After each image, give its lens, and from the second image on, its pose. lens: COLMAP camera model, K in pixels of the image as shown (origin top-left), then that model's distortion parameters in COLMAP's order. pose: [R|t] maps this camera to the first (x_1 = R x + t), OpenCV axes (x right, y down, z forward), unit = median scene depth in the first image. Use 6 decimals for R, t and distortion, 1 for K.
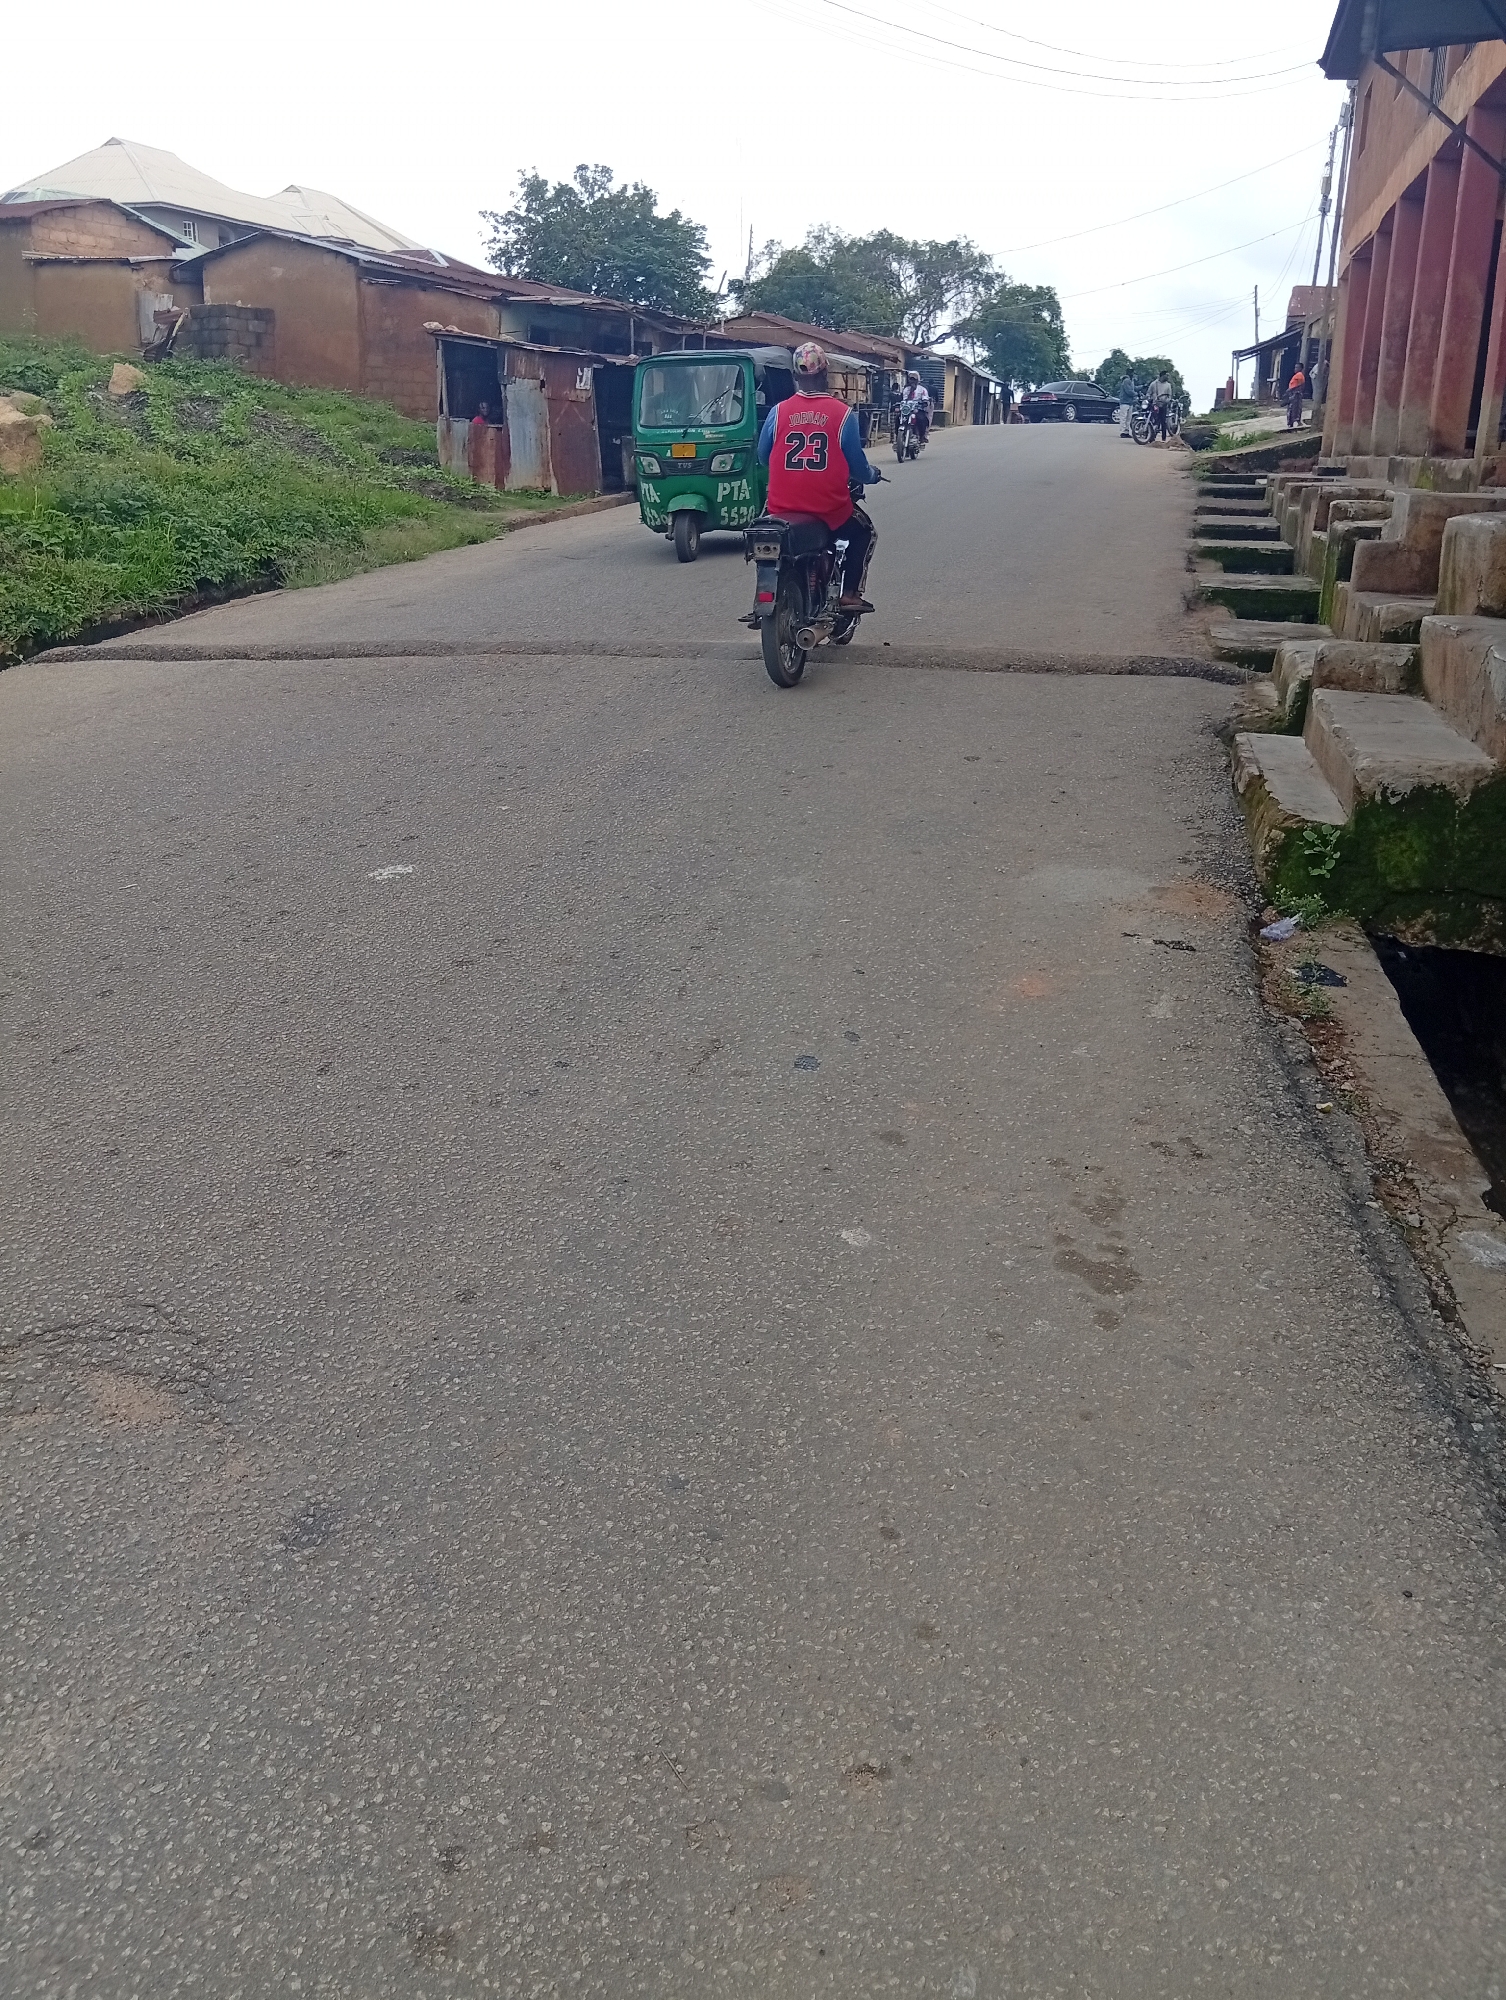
lens RADIAL K [[1593.2, 0, 742.2], [0, 1593.2, 994.5], [0, 0, 1]] dist [0.008293, -0.000145]
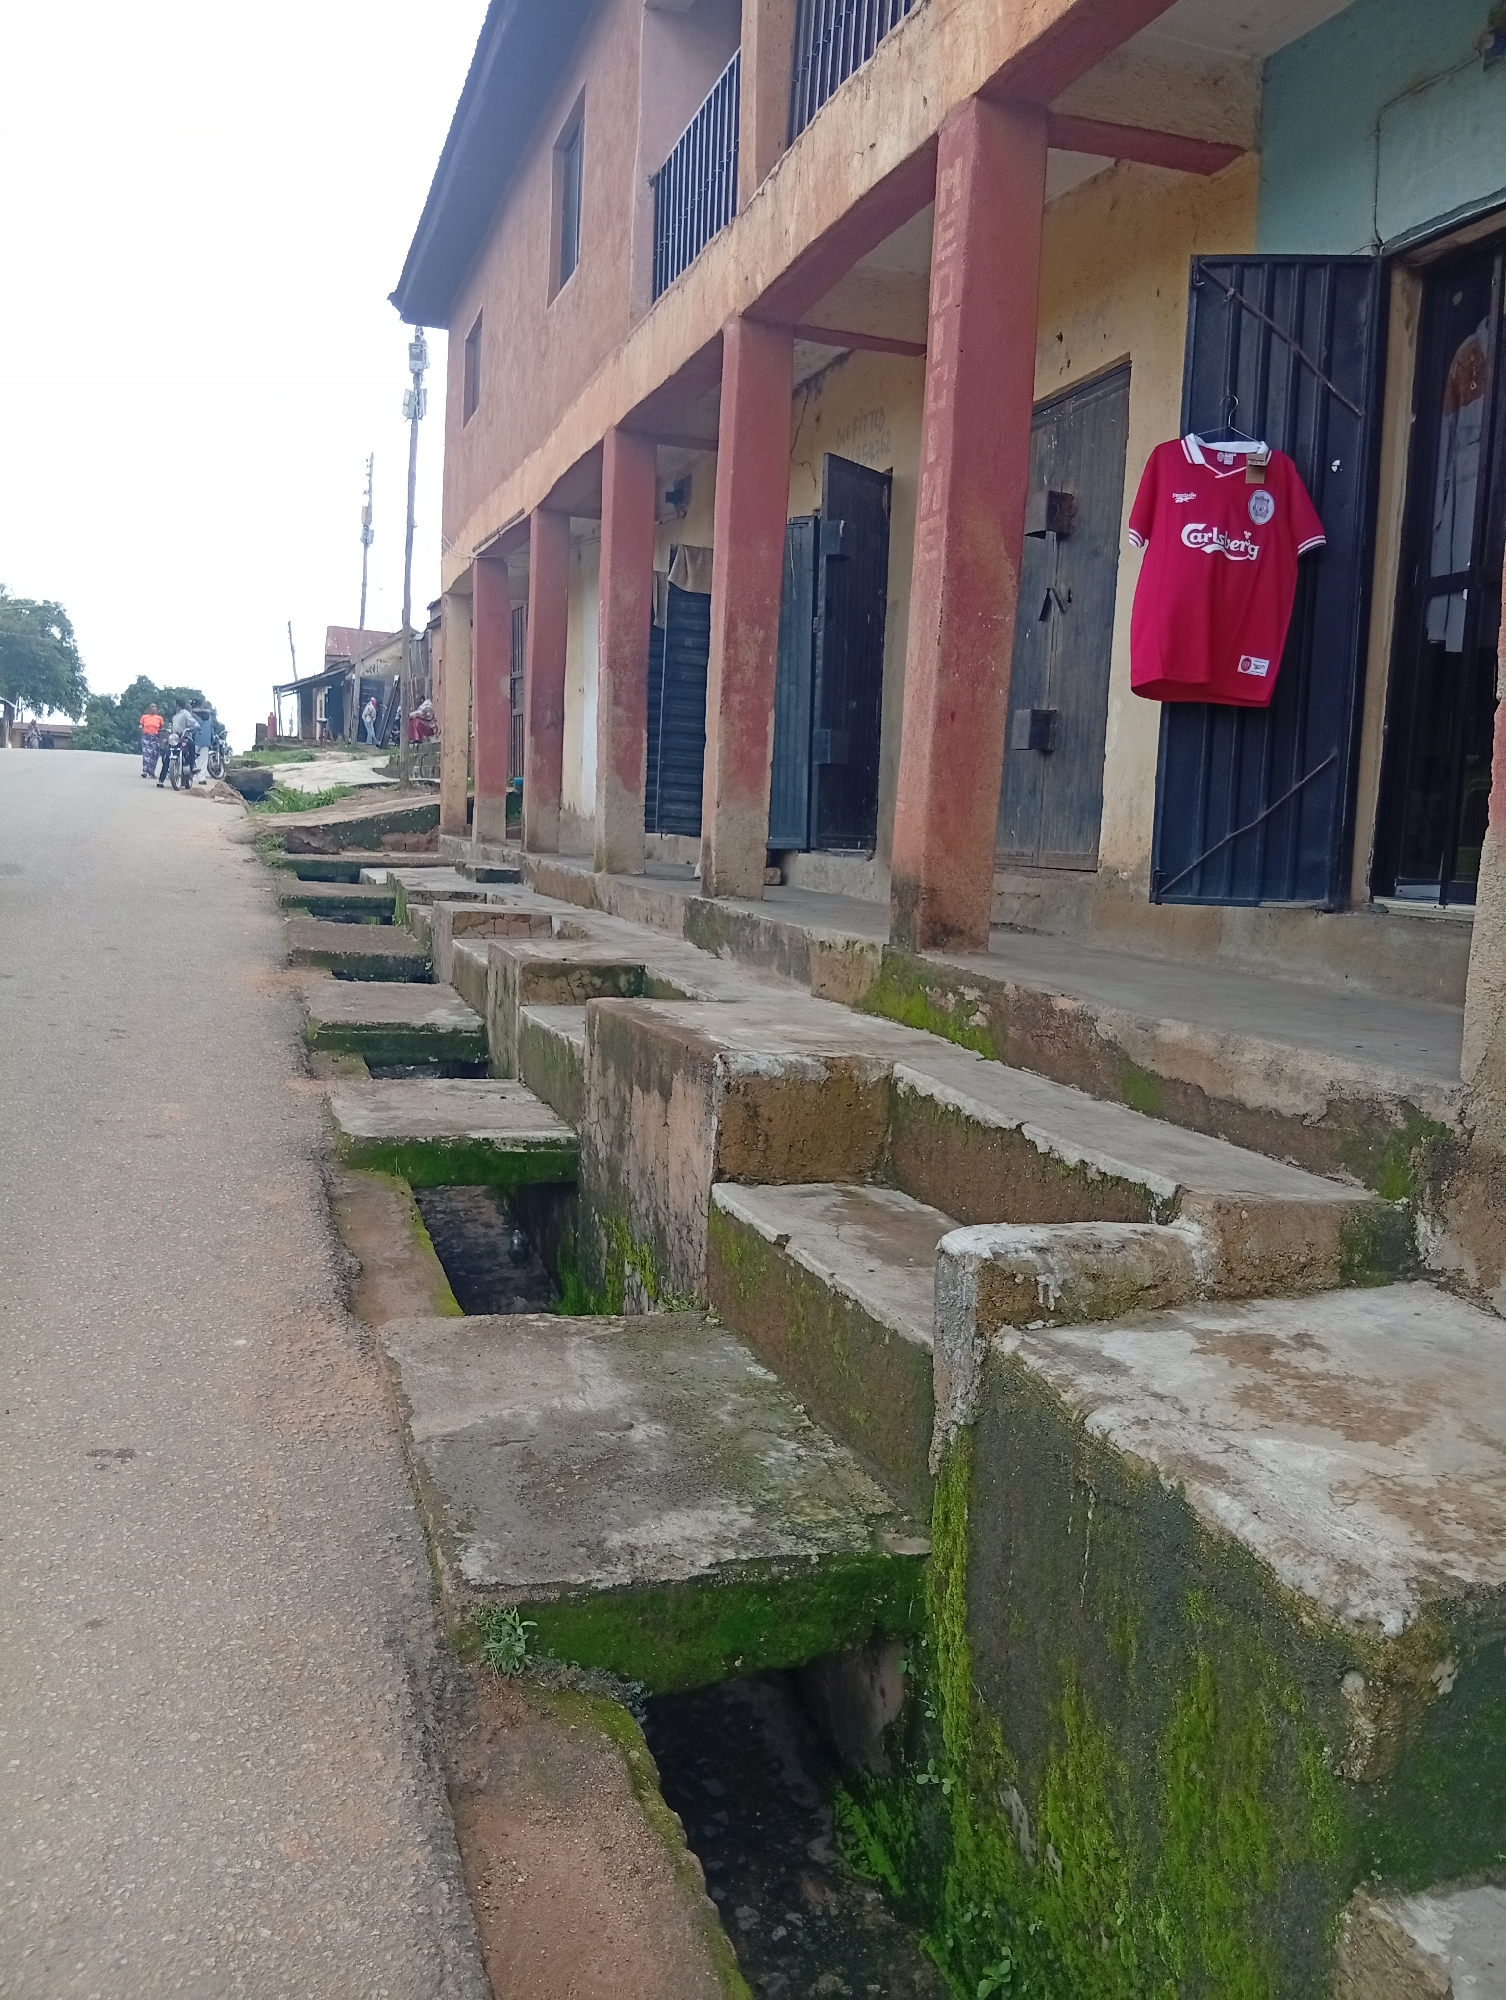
lens RADIAL K [[1593.2, 0, 746.9], [0, 1593.2, 1006.0], [0, 0, 1]] dist [0.008293, -0.000145]
pose [[0.839441, -0.027134, 0.542773, 0.034365], [0.127891, 0.980566, -0.148774, -0.051258], [-0.528188, 0.194303, 0.826598, 0.133242]]
